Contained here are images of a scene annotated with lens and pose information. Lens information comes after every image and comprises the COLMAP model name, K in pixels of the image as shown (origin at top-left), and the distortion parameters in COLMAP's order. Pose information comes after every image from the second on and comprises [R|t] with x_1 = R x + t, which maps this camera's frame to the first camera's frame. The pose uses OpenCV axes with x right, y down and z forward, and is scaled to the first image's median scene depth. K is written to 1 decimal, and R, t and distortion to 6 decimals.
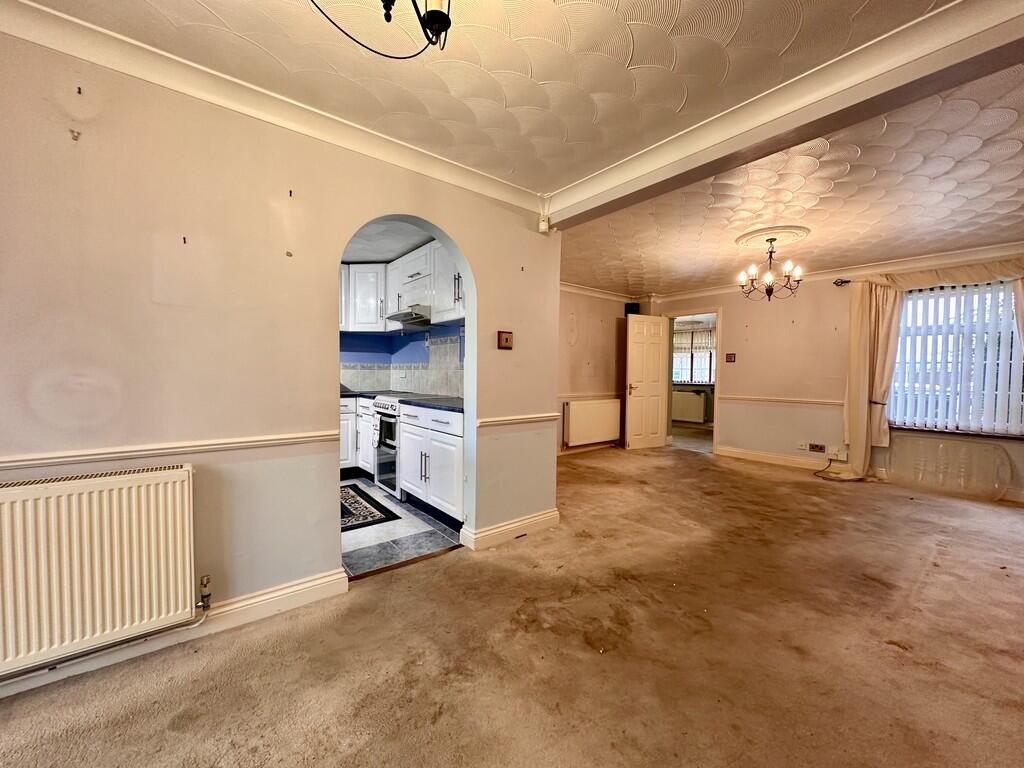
lens RADIAL K [[407.9, 0, 512.1], [0, 407.9, 384.4], [0, 0, 1]] dist [0.000807, -0.000026]
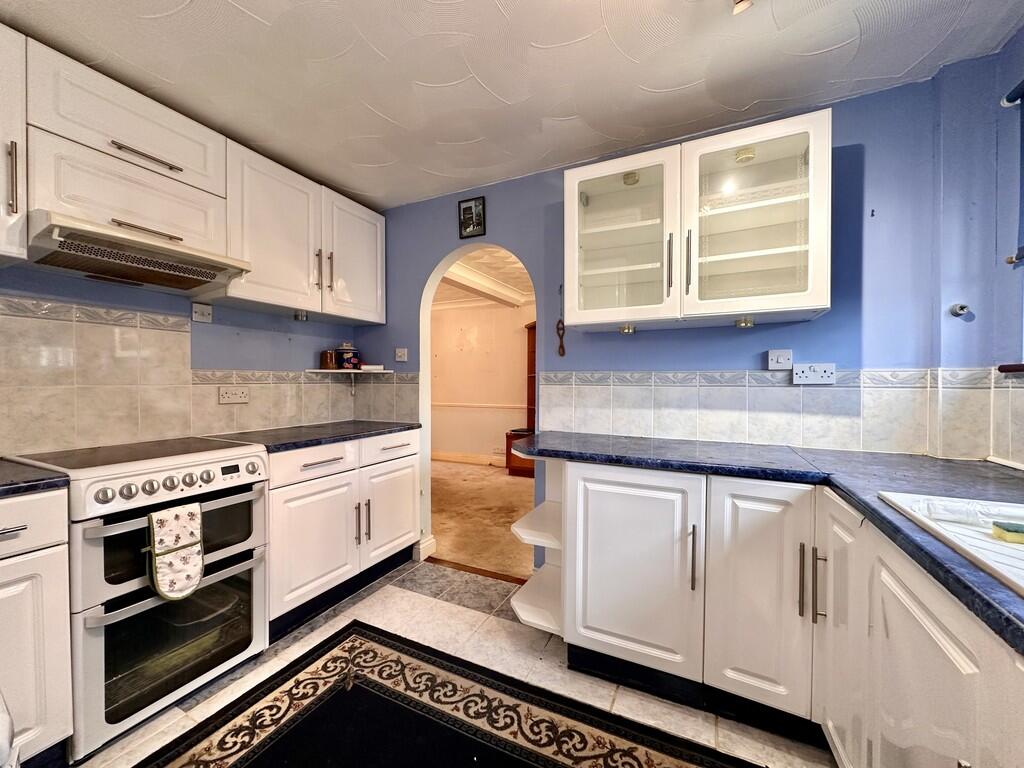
lens RADIAL K [[407.9, 0, 510.3], [0, 407.9, 384.7], [0, 0, 1]] dist [0.000807, -0.000026]
pose [[-0.427913, -0.016013, 0.903678, -1.022300], [0.026103, 0.999207, 0.030066, -0.054883], [-0.903443, 0.036455, -0.427156, 1.127565]]
